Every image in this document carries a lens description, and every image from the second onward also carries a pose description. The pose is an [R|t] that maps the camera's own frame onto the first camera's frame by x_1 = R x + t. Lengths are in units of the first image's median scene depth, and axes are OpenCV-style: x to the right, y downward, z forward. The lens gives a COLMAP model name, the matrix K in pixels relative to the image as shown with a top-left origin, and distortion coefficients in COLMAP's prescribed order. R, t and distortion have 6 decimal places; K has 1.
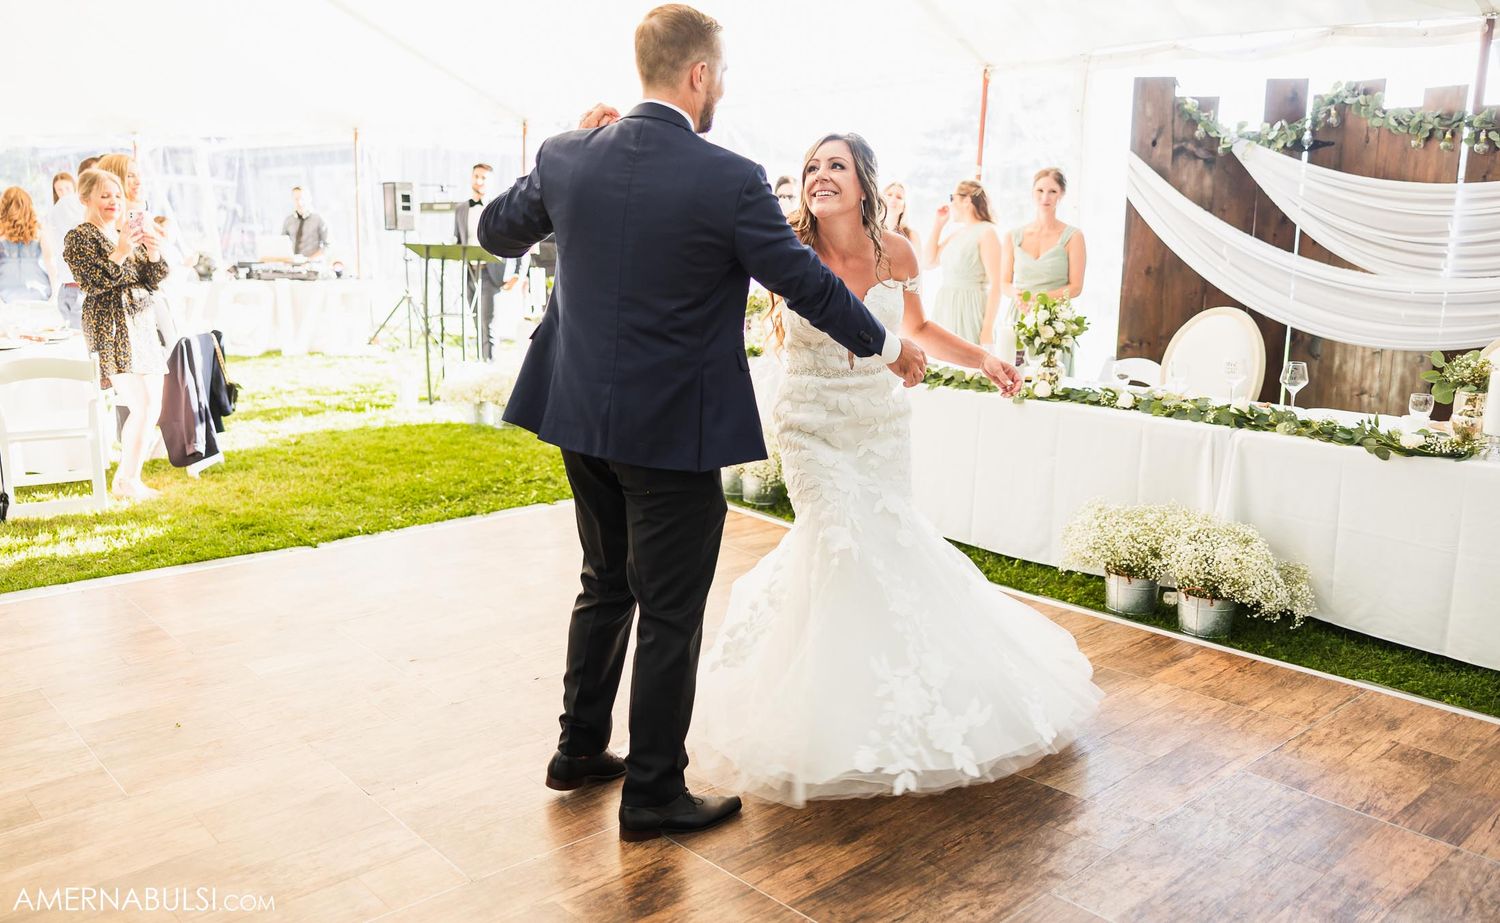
lens RADIAL K [[1202.3, 0, 750.0], [0, 1202.3, 461.5], [0, 0, 1]] dist [-0.006198, -0.003240]
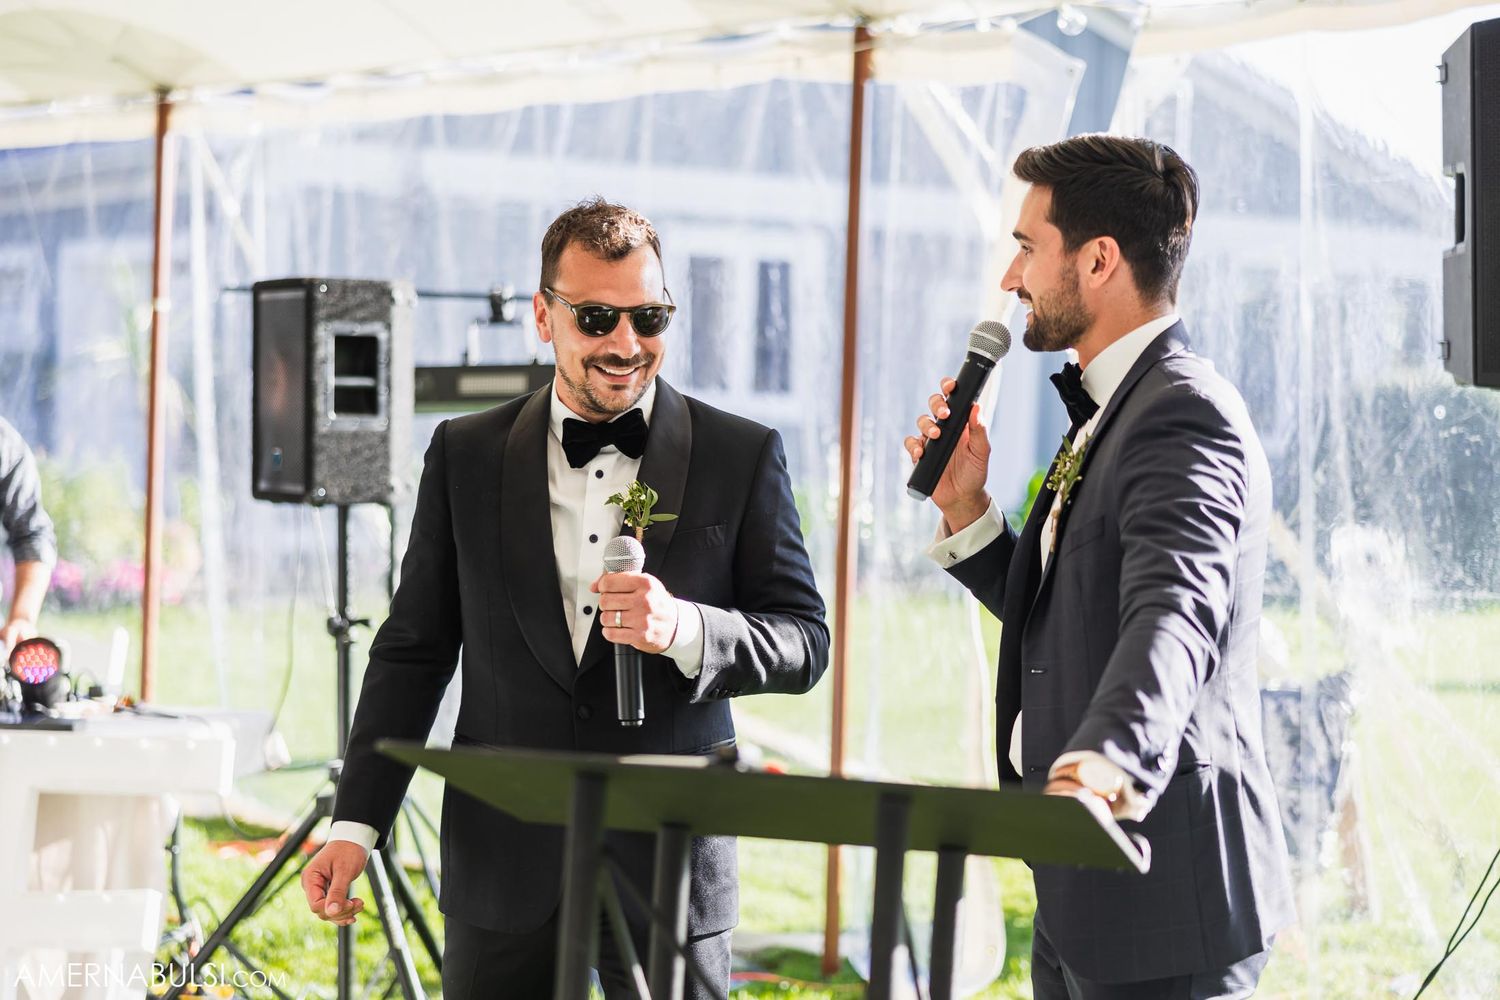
lens RADIAL K [[2890.8, 0, 750.0], [0, 2890.8, 500.0], [0, 0, 1]] dist [-0.237767, 1.679570]
pose [[0.993010, 0.000089, -0.118027, -0.155260], [-0.018445, 0.987829, -0.154446, -0.114918], [0.116577, 0.155543, 0.980926, 0.505492]]
